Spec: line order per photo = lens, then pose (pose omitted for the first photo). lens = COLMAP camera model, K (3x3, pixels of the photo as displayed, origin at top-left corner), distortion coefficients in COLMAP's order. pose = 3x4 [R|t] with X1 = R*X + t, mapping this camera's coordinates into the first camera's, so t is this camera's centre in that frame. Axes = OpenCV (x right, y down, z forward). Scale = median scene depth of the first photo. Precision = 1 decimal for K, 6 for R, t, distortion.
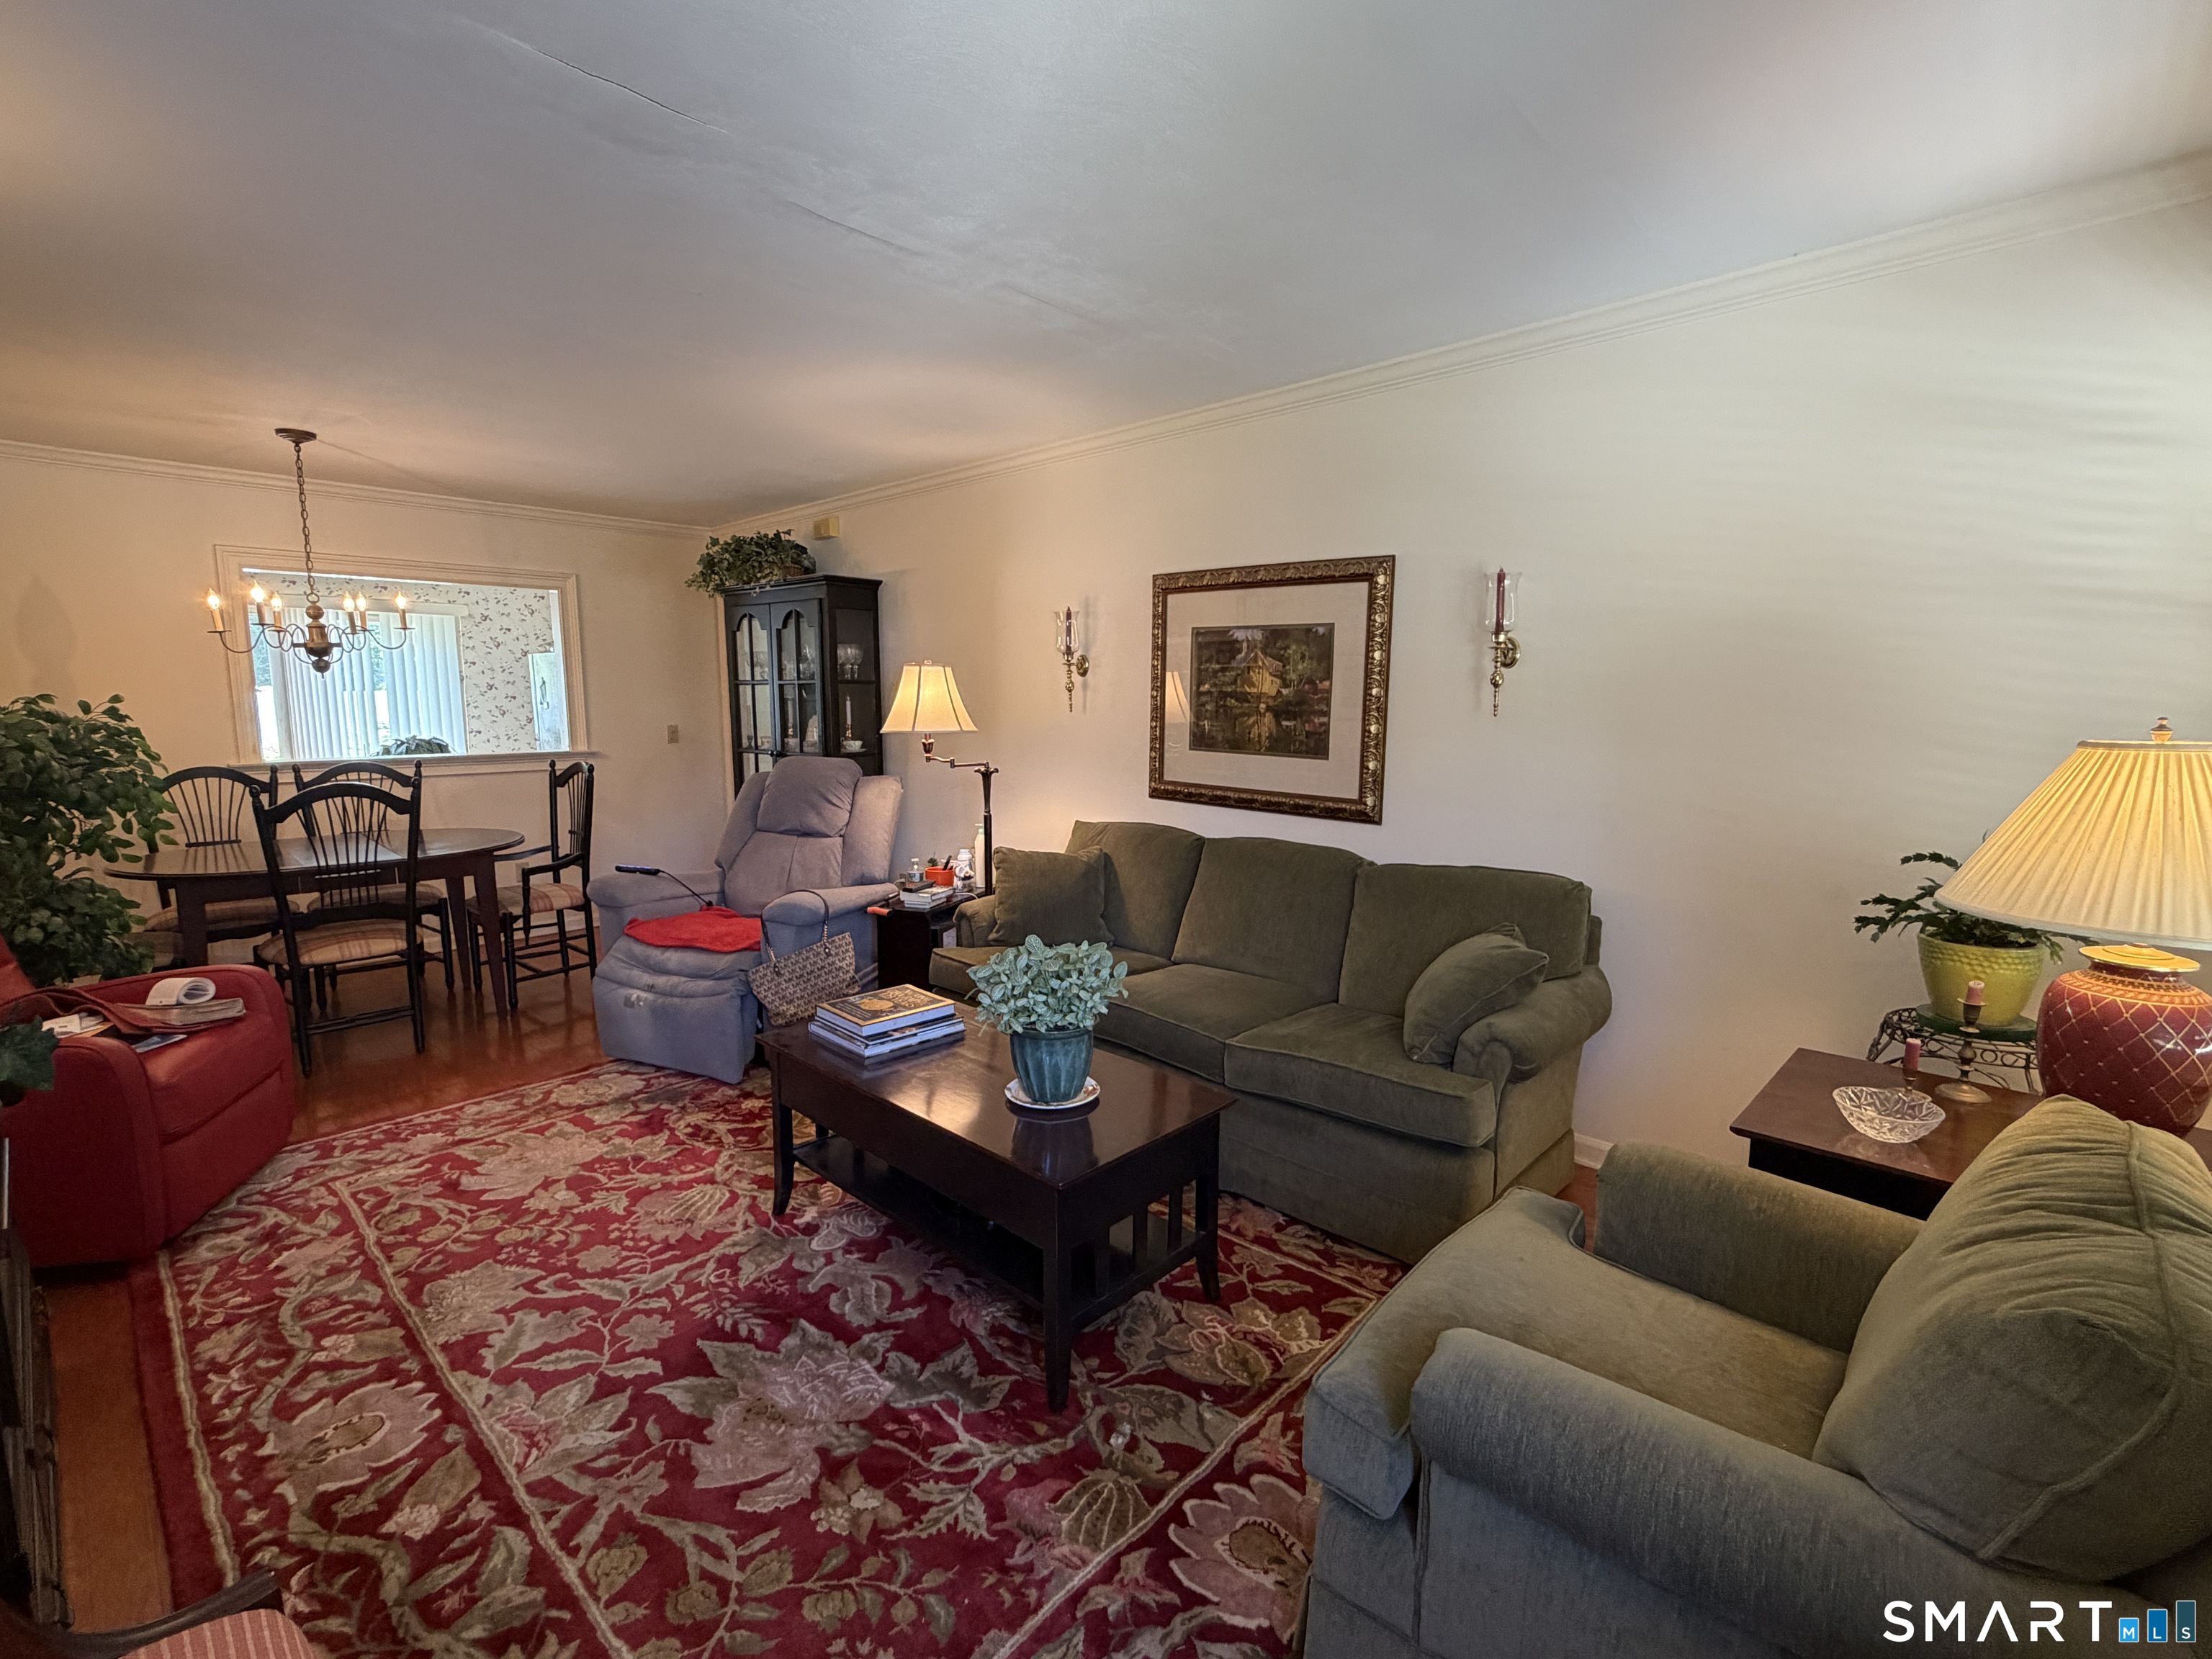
lens RADIAL K [[1000.8, 0, 1106.0], [0, 1000.8, 829.5], [0, 0, 1]] dist [0.001250, -0.000282]
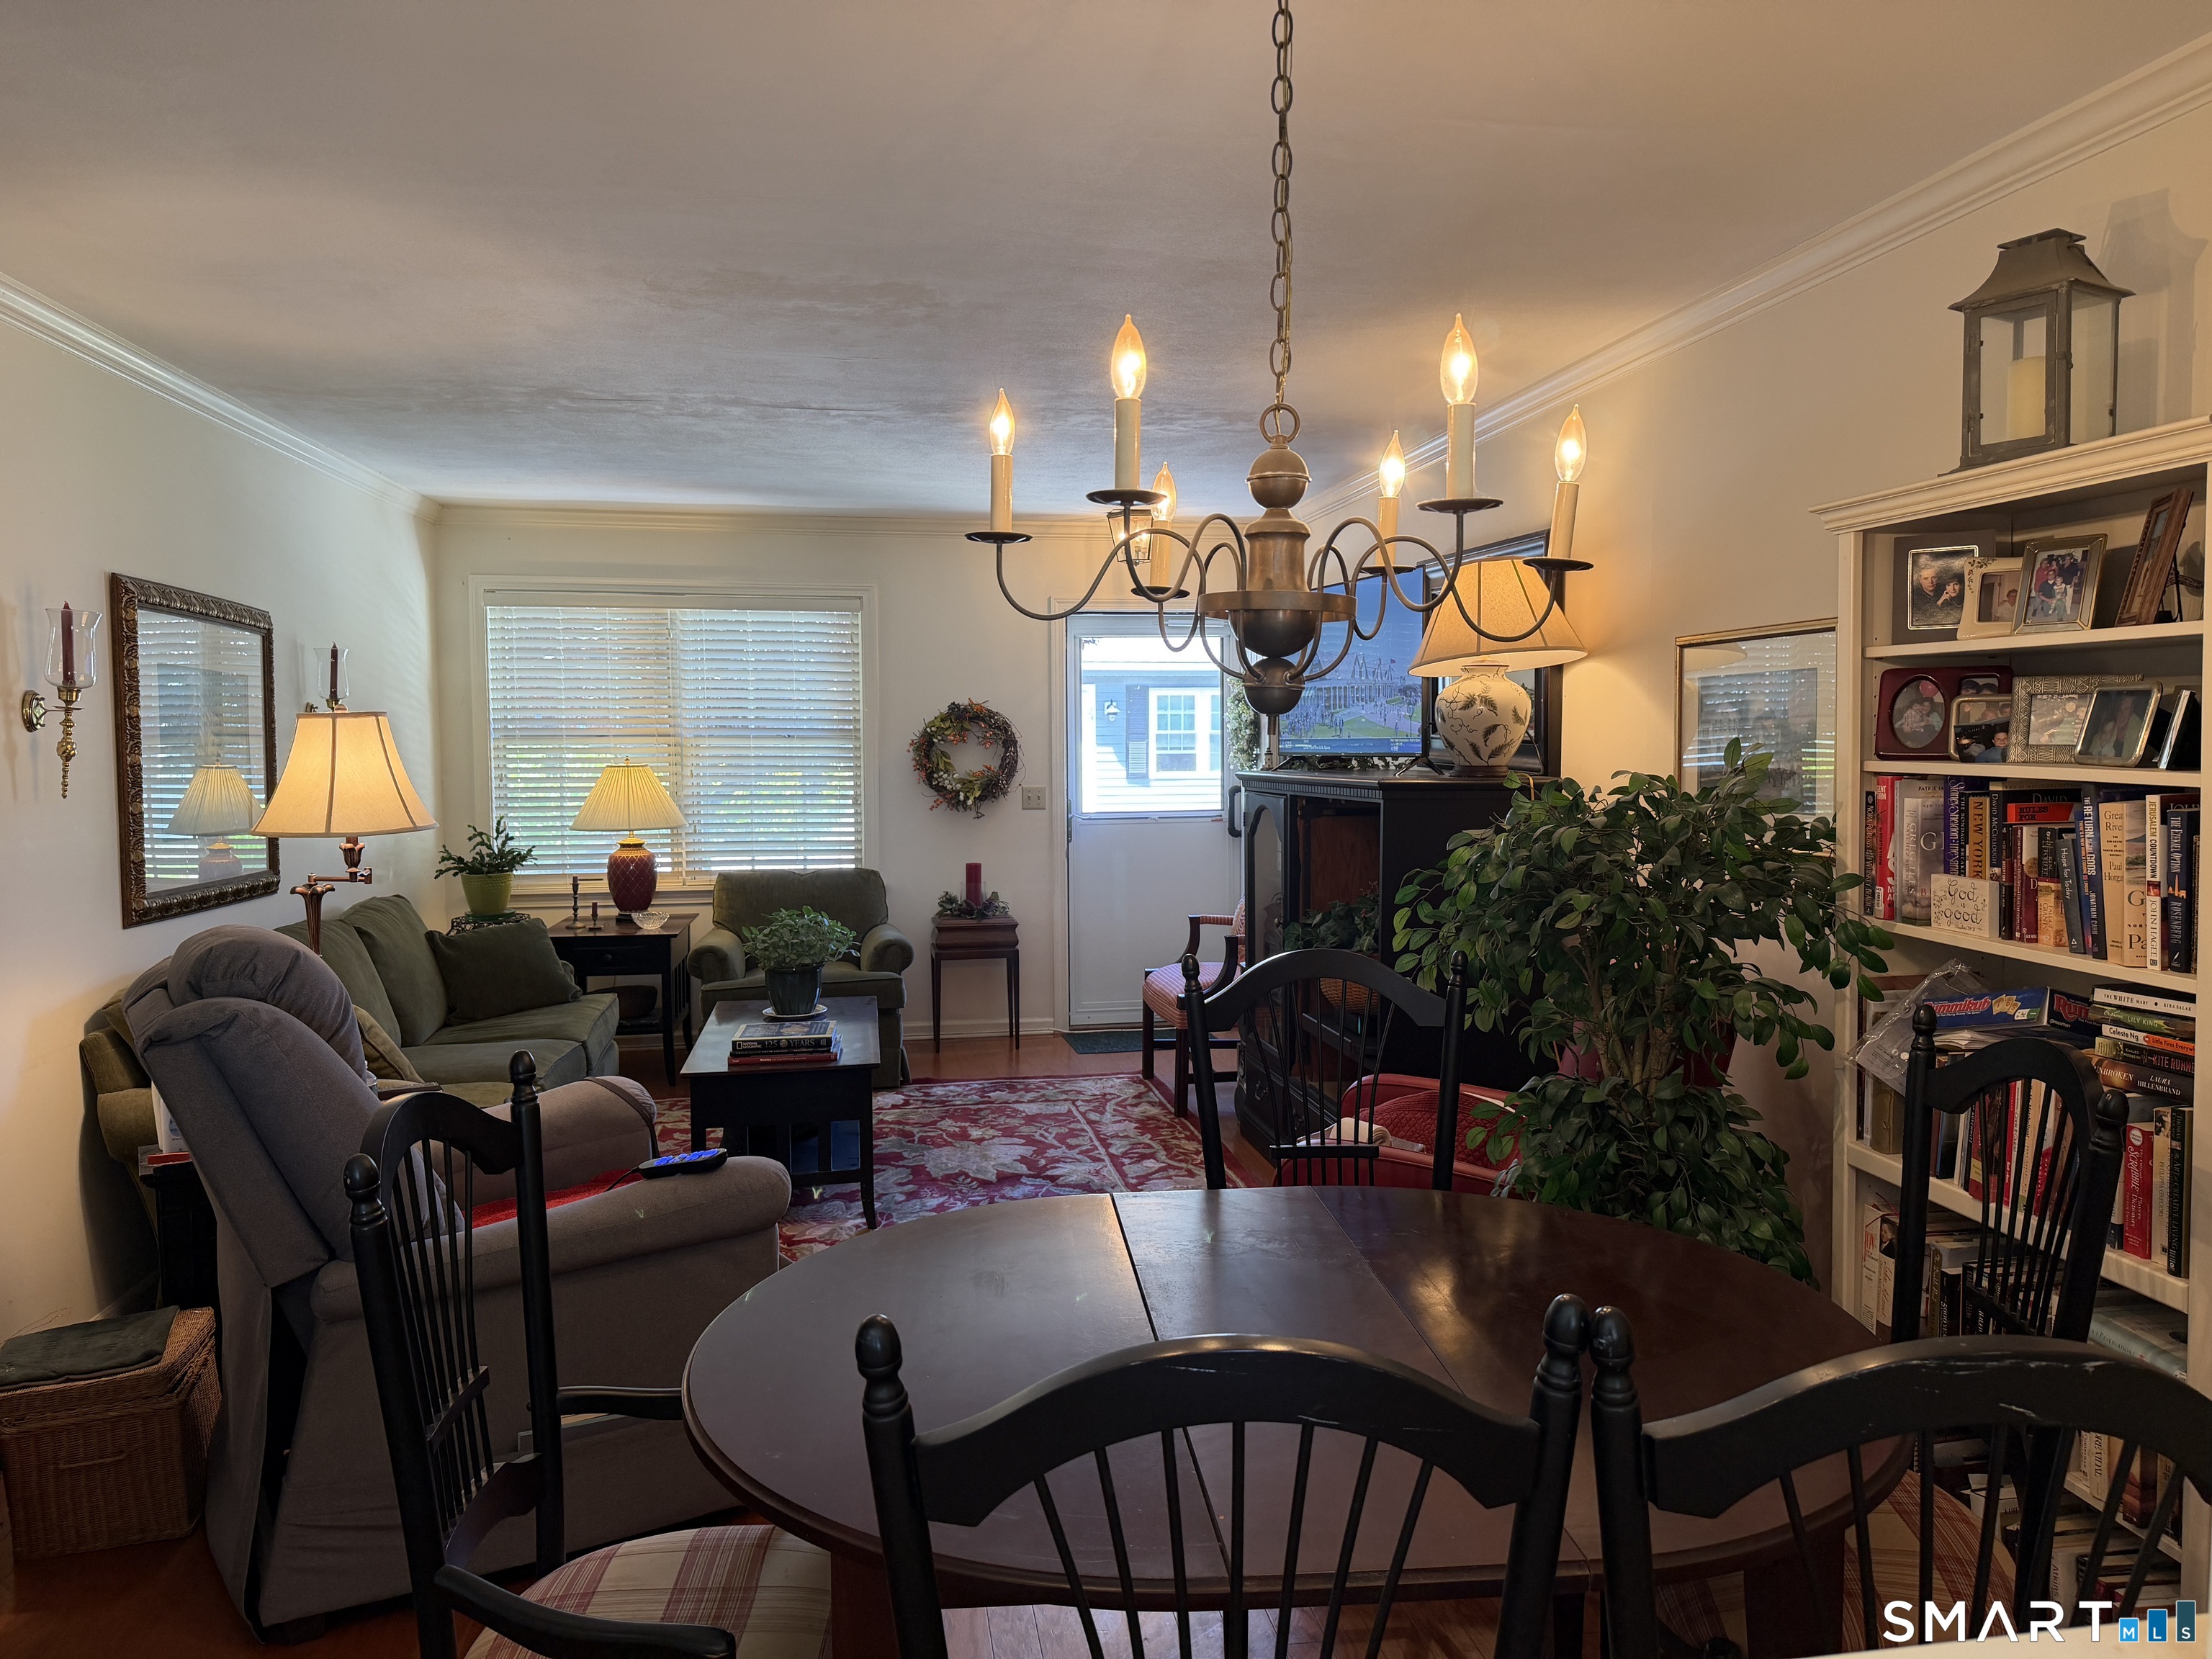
lens RADIAL K [[1532.1, 0, 1097.6], [0, 1532.1, 828.4], [0, 0, 1]] dist [0.117965, -0.160858]
pose [[-0.792054, -0.034352, 0.609484, -2.156938], [0.087082, 0.981846, 0.168506, -0.429937], [-0.604208, 0.186541, -0.774684, 2.920971]]
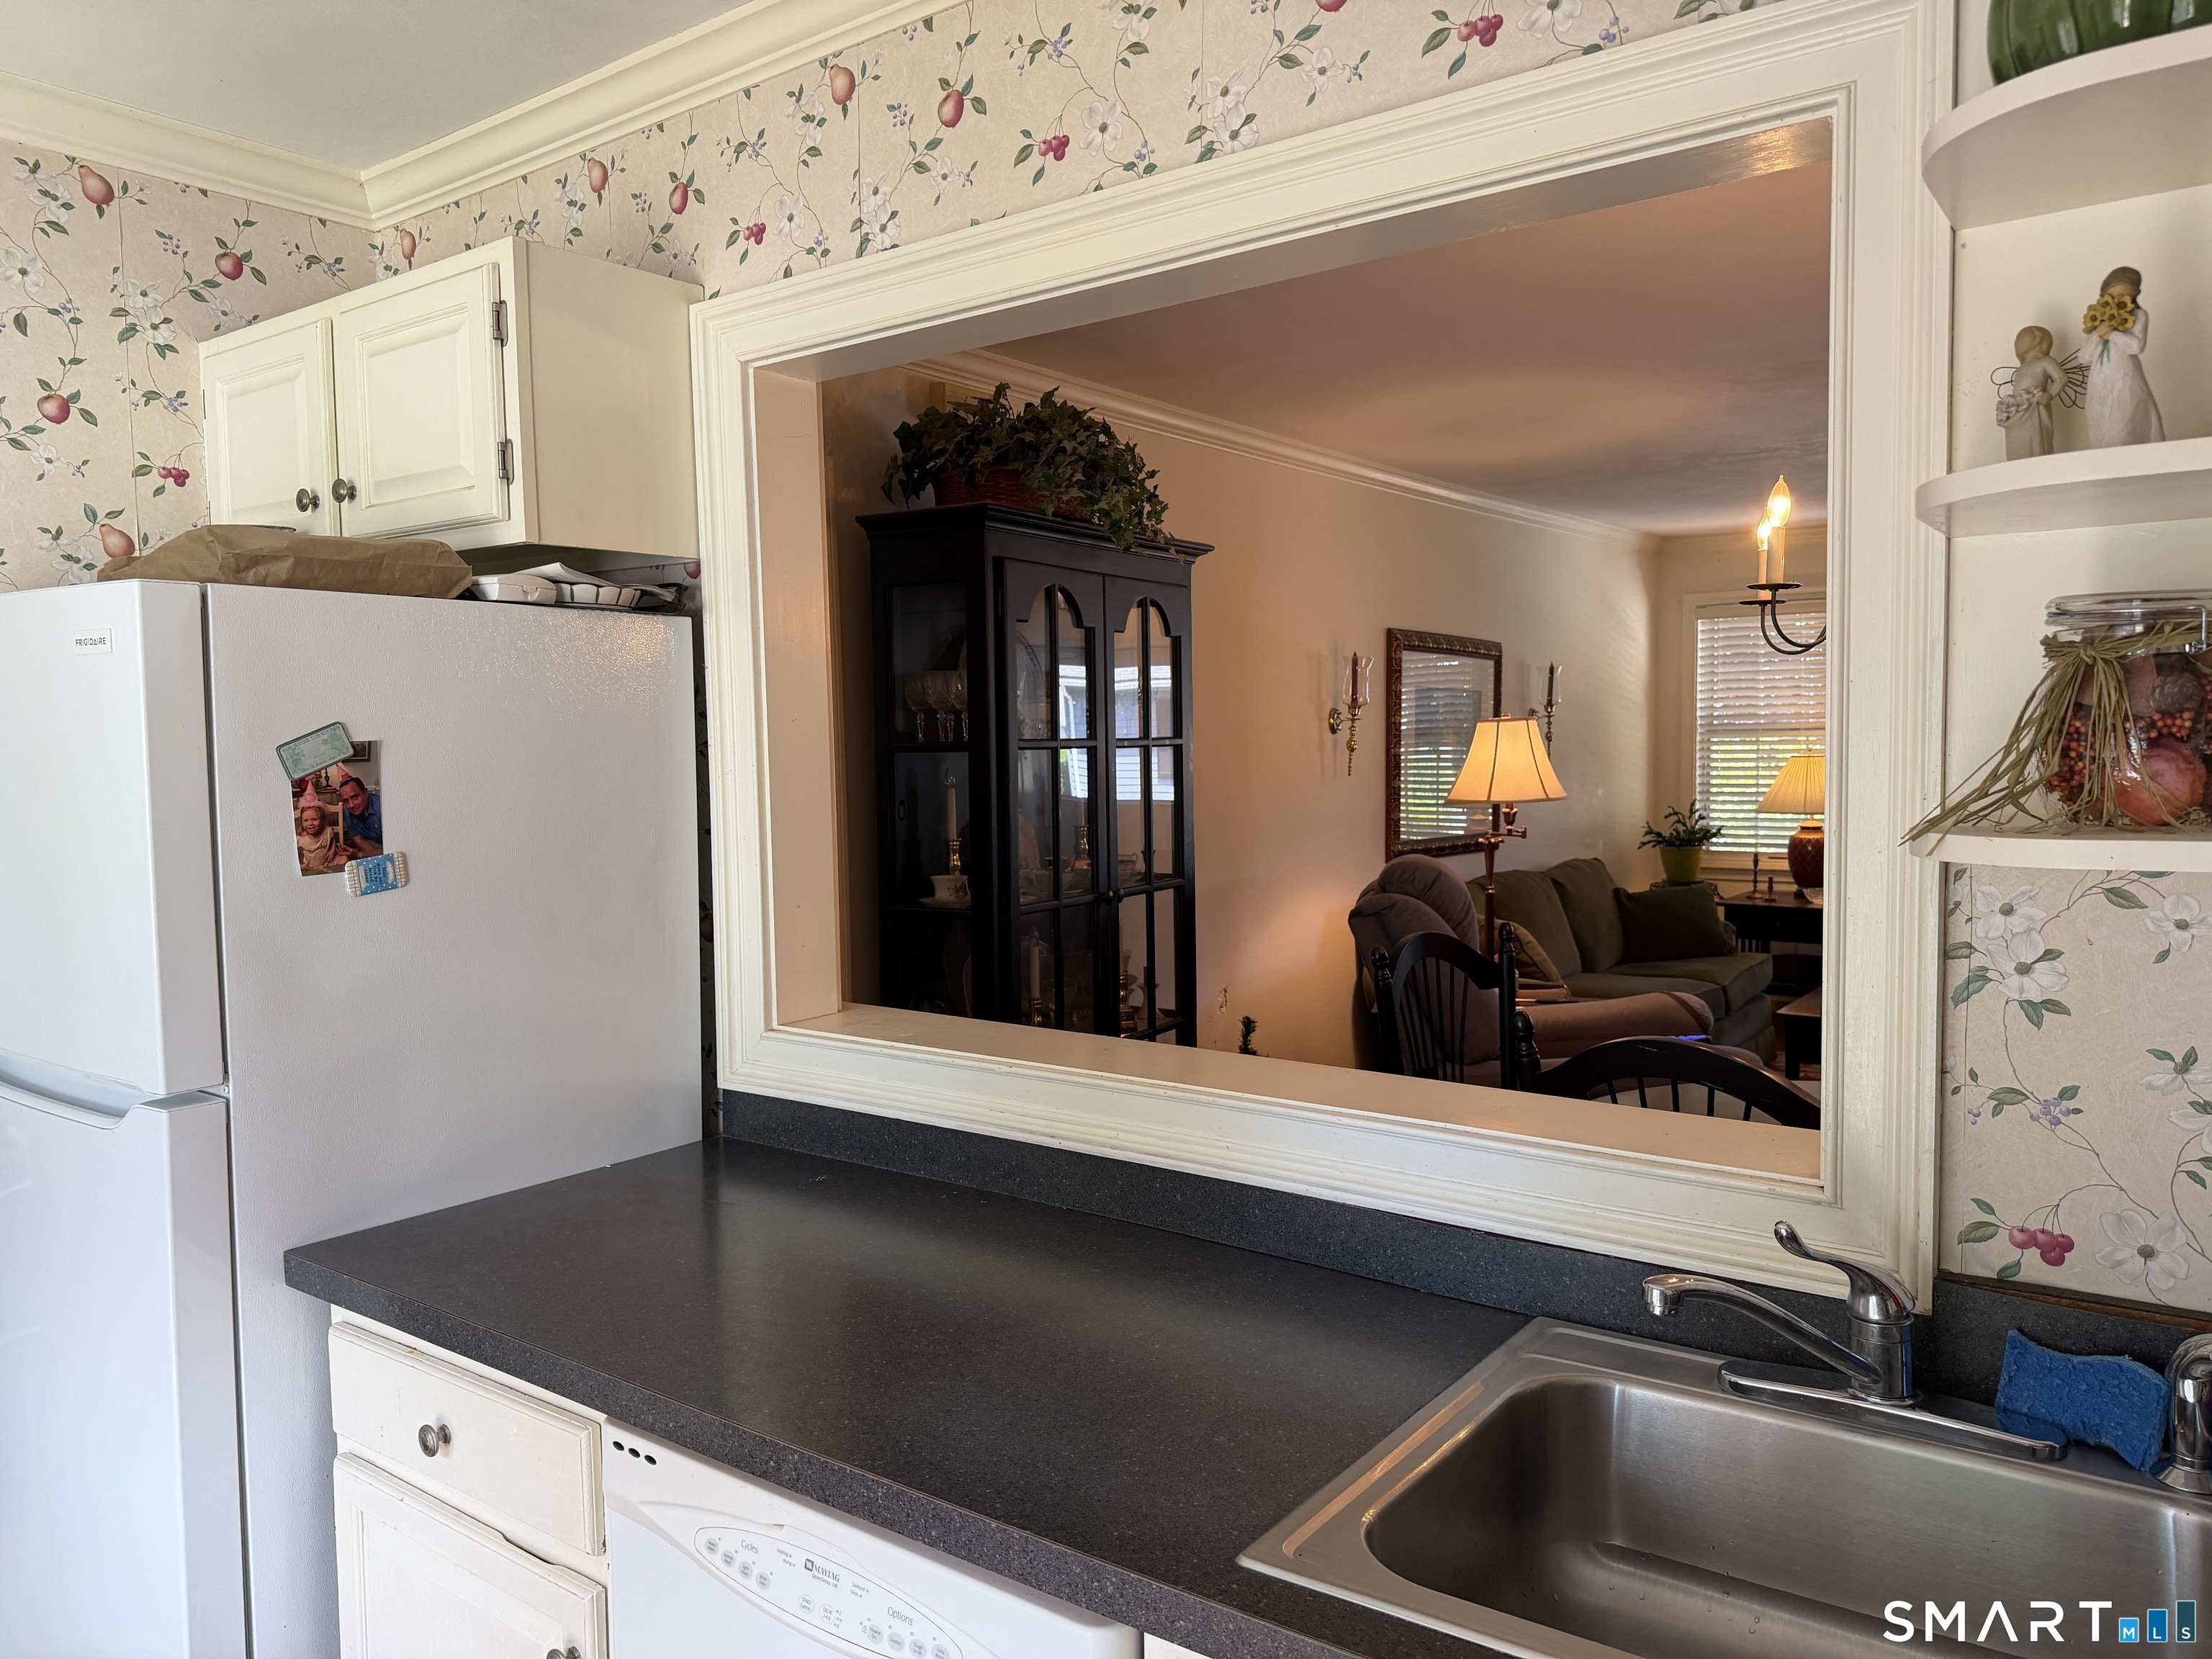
lens RADIAL K [[1540.5, 0, 1100.4], [0, 1540.5, 830.5], [0, 0, 1]] dist [0.099700, -0.161622]
pose [[-0.106578, -0.058382, 0.992589, -2.878404], [0.148780, 0.986099, 0.073976, -0.441811], [-0.983110, 0.155561, -0.096410, 2.973925]]
